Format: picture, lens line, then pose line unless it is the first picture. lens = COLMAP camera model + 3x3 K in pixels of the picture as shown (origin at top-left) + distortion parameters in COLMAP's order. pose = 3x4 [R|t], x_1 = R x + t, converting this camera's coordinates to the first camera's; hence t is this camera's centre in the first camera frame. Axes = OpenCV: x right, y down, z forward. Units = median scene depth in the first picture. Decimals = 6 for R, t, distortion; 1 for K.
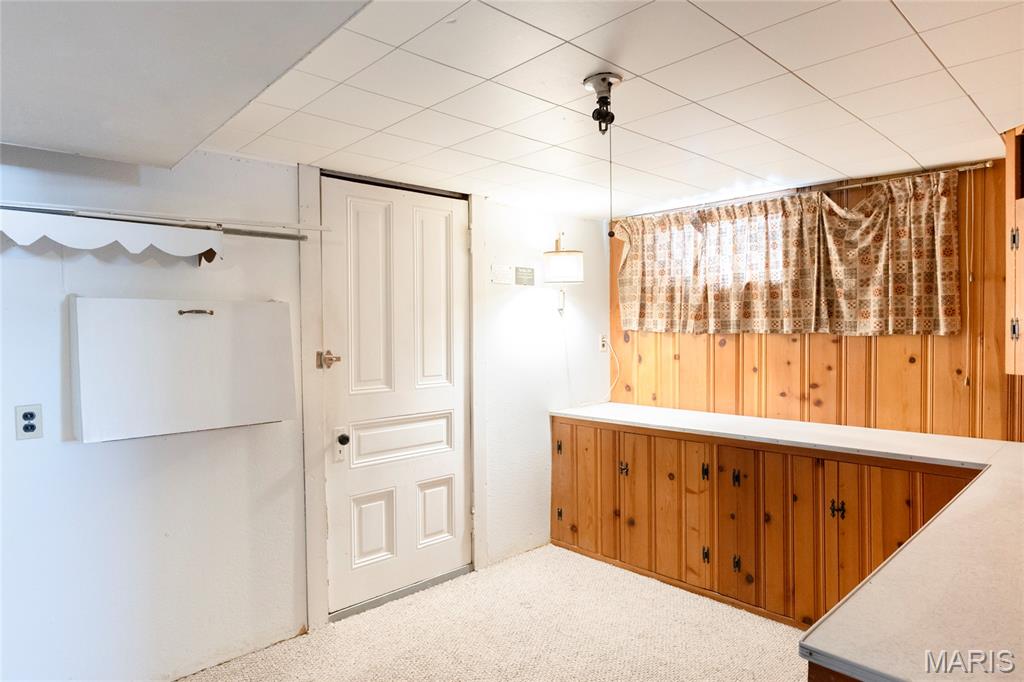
lens RADIAL K [[601.9, 0, 509.1], [0, 601.9, 319.4], [0, 0, 1]] dist [-0.031978, 0.023637]
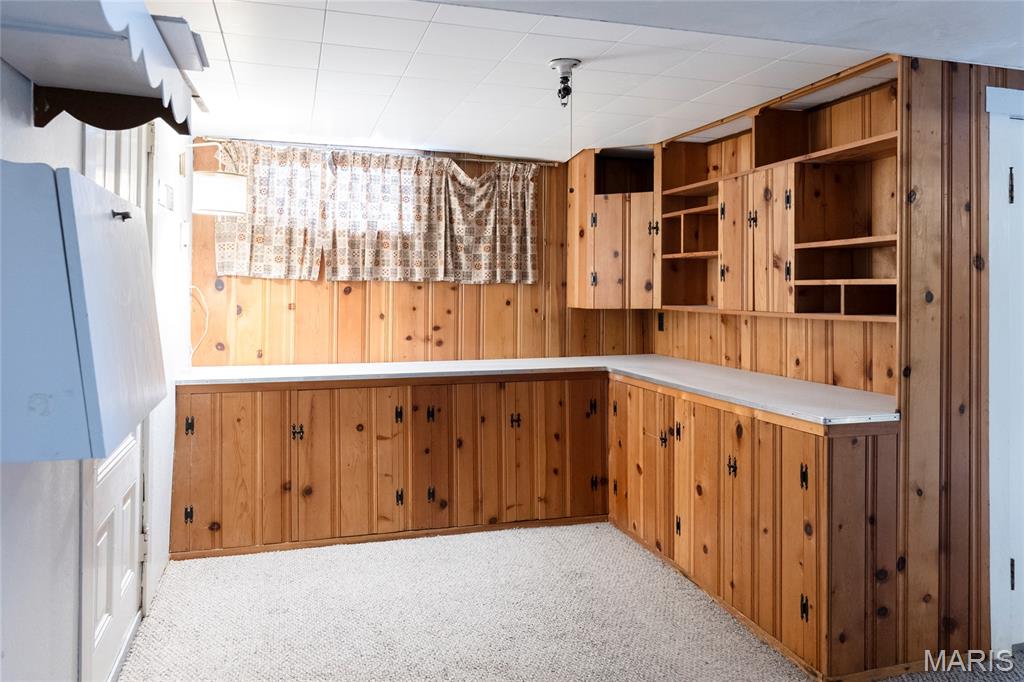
lens RADIAL K [[751.6, 0, 514.6], [0, 751.6, 246.0], [0, 0, 1]] dist [0.002130, -0.000345]
pose [[0.437343, 0.063873, 0.897024, -0.730315], [-0.023211, 0.997944, -0.059742, 0.039005], [-0.898995, 0.005307, 0.437926, 0.255062]]
